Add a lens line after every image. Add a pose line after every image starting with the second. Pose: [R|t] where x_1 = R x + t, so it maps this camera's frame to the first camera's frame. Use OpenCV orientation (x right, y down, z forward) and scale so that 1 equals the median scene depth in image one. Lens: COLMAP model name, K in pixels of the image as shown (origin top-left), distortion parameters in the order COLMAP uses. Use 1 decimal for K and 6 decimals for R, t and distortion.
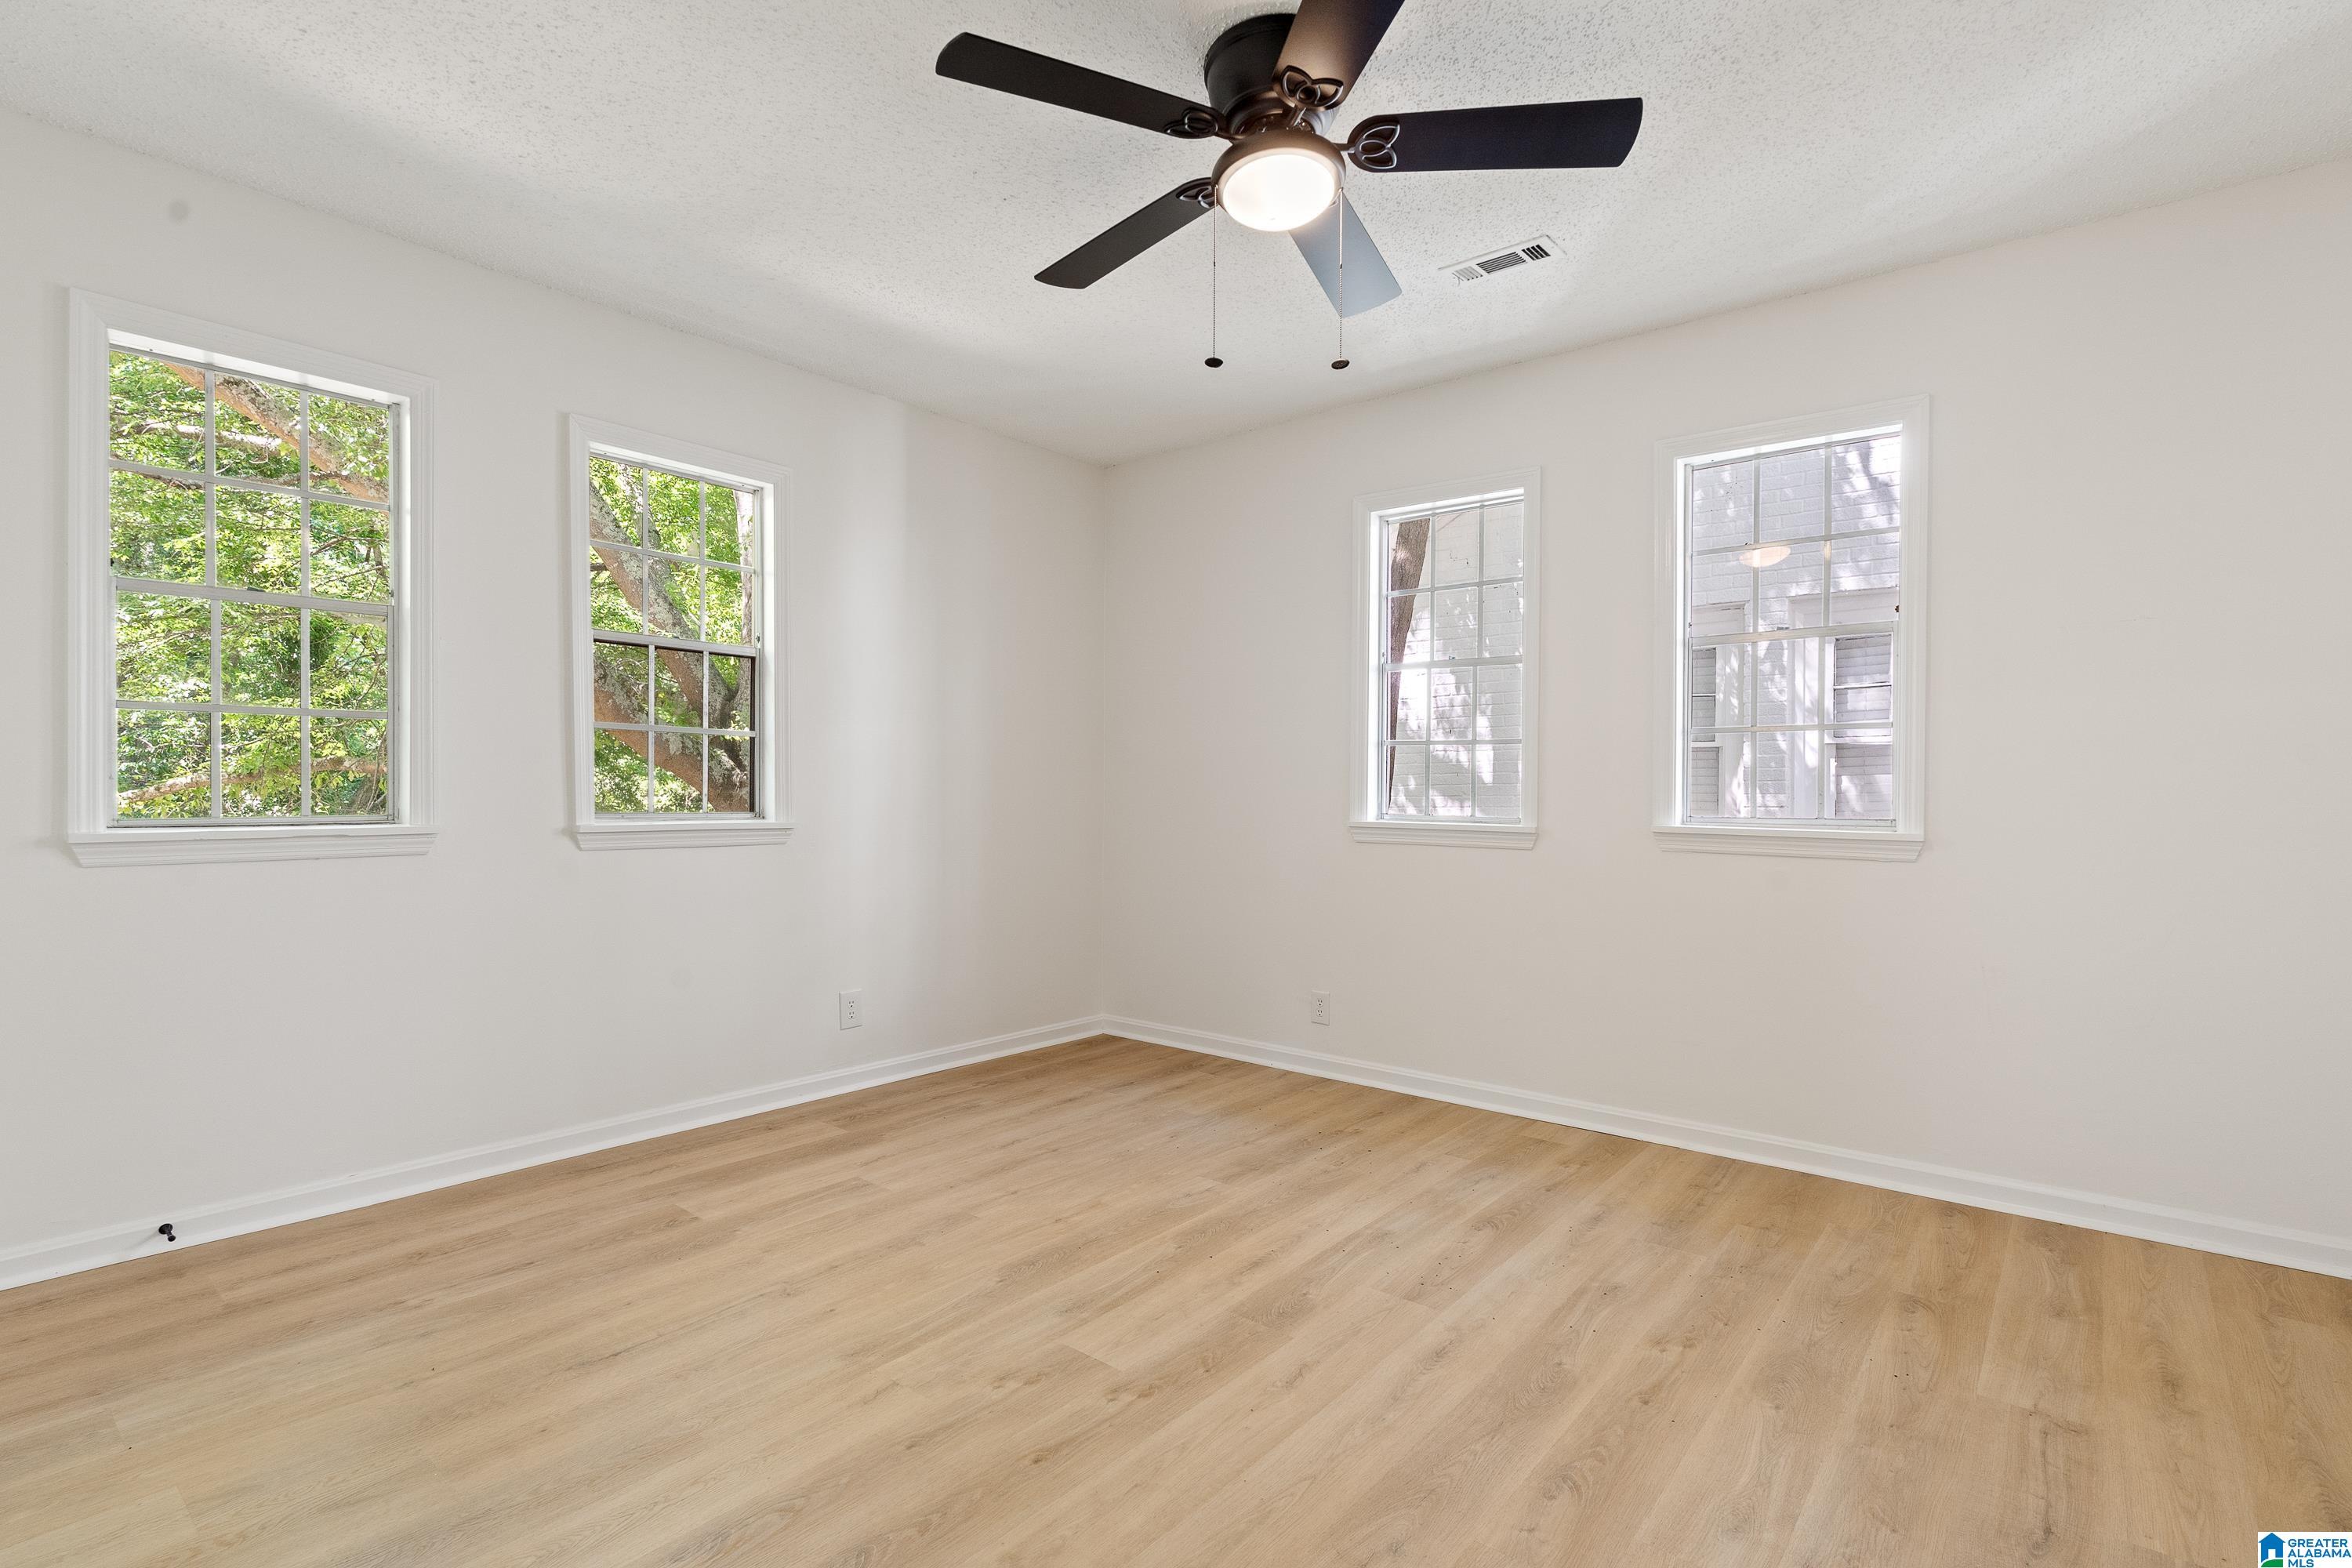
lens RADIAL K [[1139.9, 0, 1177.4], [0, 1139.9, 790.8], [0, 0, 1]] dist [-0.000044, -0.000087]
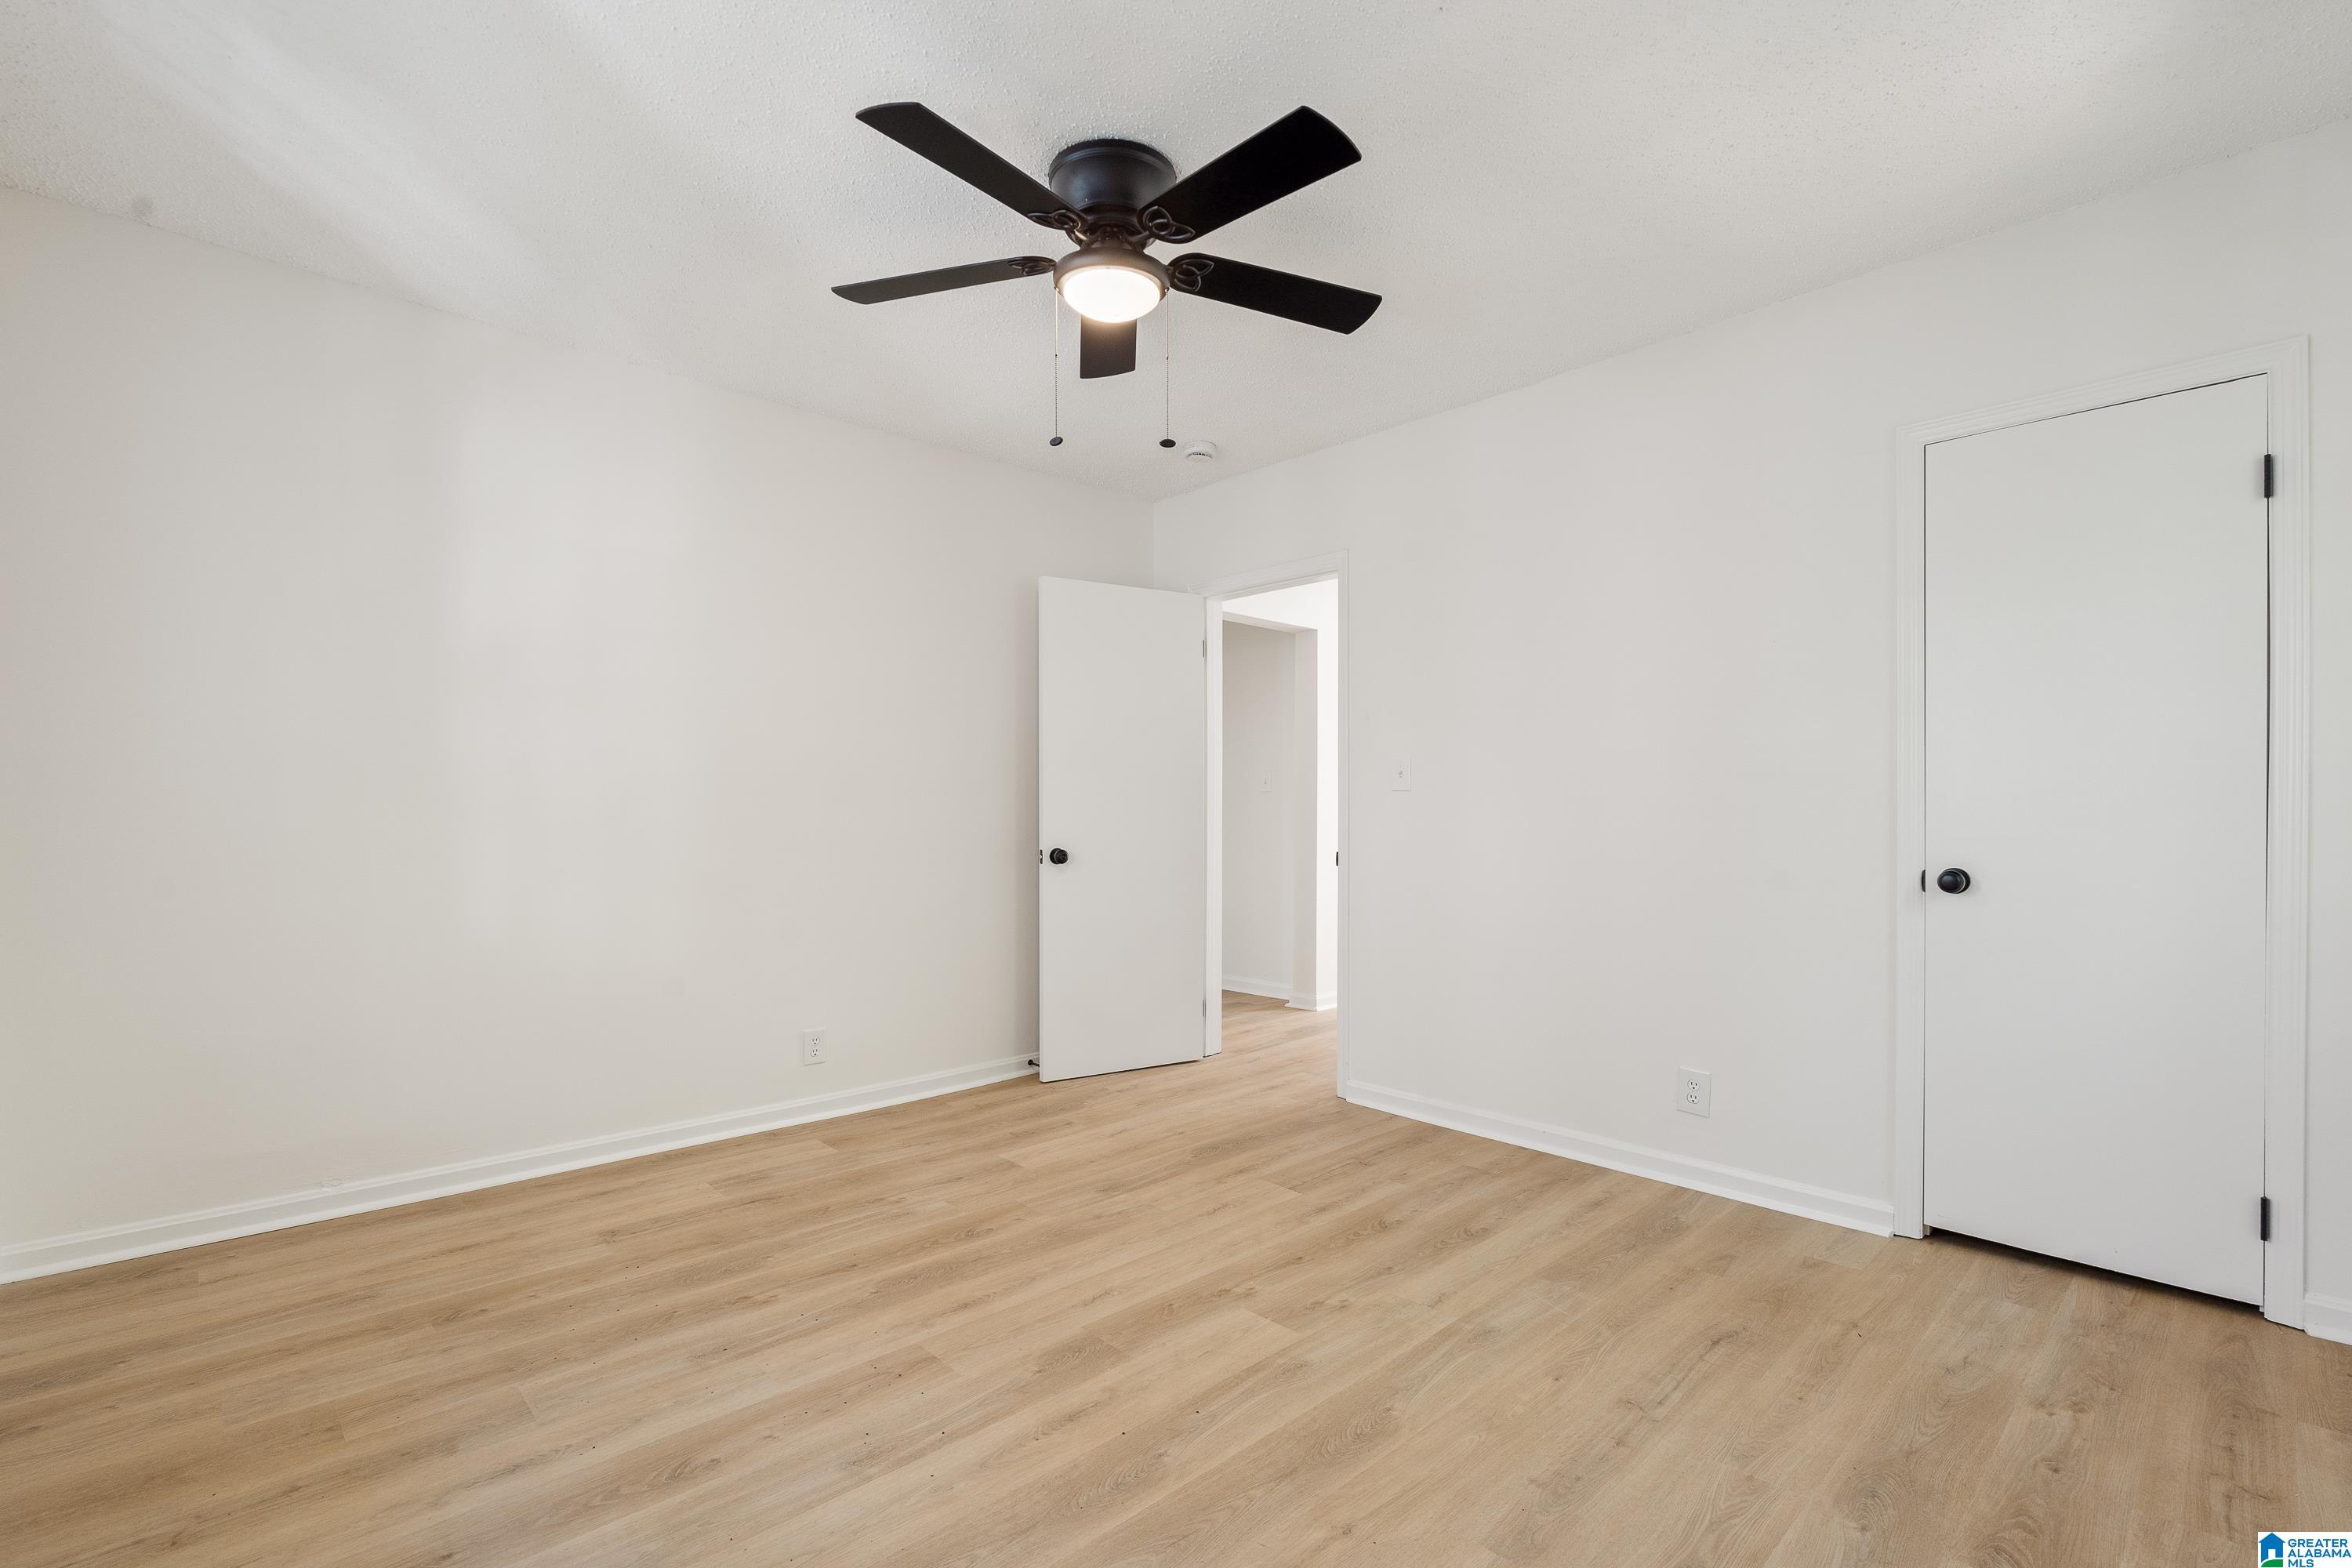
lens RADIAL K [[1066.7, 0, 1174.2], [0, 1066.7, 796.5], [0, 0, 1]] dist [-0.000113, 0.000033]
pose [[-0.993109, -0.004733, 0.117101, -0.095830], [-0.005760, 0.999948, -0.008433, -0.007458], [-0.117055, -0.009050, -0.993084, 1.932481]]
